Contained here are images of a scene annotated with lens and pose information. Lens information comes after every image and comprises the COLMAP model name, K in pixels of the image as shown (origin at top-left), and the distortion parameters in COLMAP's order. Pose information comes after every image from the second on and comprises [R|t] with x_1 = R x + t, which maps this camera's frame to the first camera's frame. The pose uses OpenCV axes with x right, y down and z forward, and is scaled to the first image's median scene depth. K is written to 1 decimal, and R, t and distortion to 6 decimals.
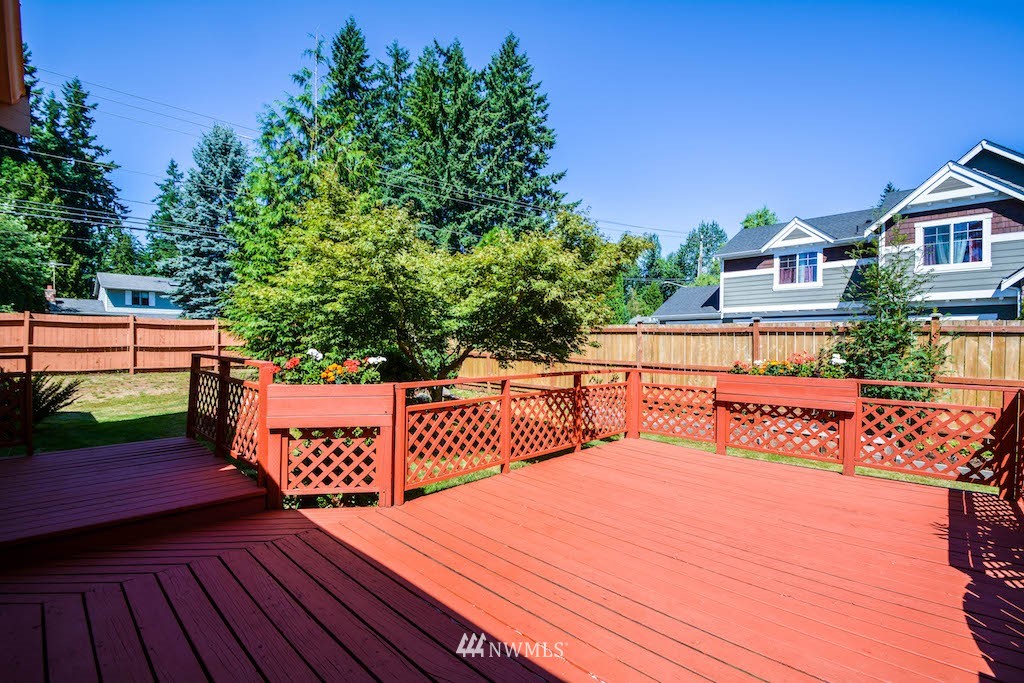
lens RADIAL K [[455.0, 0, 511.7], [0, 455.0, 348.6], [0, 0, 1]] dist [0.000097, -0.000167]
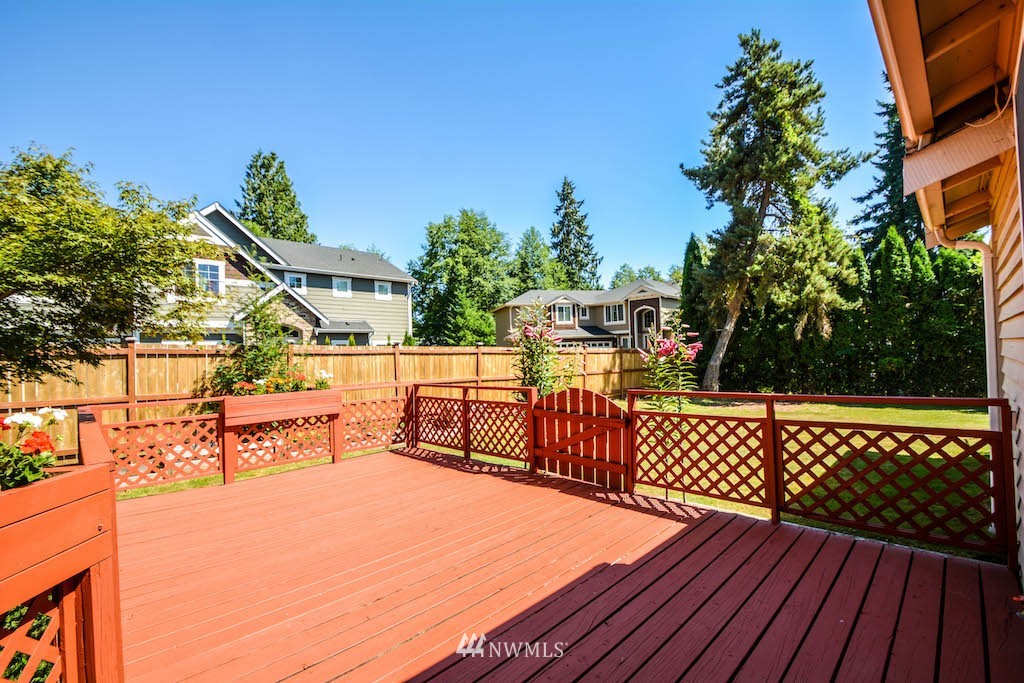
lens RADIAL K [[455.0, 0, 511.7], [0, 455.0, 348.6], [0, 0, 1]] dist [0.000097, -0.000167]
pose [[0.030126, 0.009500, 0.999501, -0.367599], [0.041172, 0.999094, -0.010737, -0.009838], [-0.998698, 0.041475, 0.029708, 0.293885]]
